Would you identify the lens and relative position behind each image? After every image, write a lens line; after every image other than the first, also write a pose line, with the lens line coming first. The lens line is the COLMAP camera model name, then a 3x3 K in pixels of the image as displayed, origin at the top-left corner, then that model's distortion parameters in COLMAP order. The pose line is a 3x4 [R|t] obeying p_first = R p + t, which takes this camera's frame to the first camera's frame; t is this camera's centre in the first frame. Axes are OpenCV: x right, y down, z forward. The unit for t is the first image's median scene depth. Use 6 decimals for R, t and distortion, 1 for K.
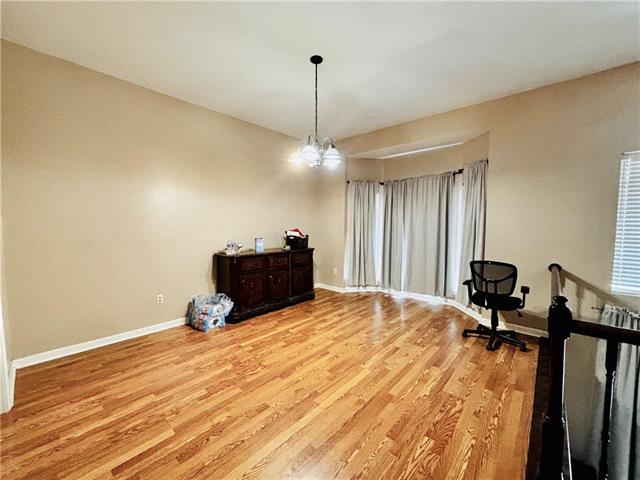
lens RADIAL K [[258.8, 0, 319.9], [0, 258.8, 238.9], [0, 0, 1]] dist [0.003947, 0.000491]
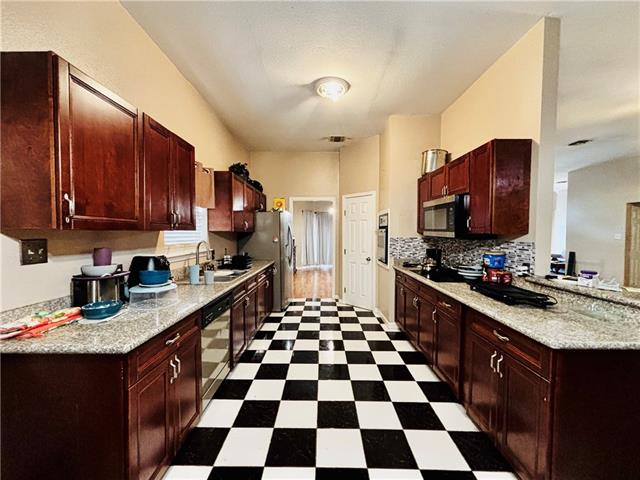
lens RADIAL K [[258.8, 0, 319.5], [0, 258.8, 239.7], [0, 0, 1]] dist [0.003947, 0.000491]
pose [[0.752741, -0.022011, 0.657948, -1.036220], [0.040389, 0.999102, -0.012785, 0.023037], [-0.657076, 0.036198, 0.752955, -0.500838]]
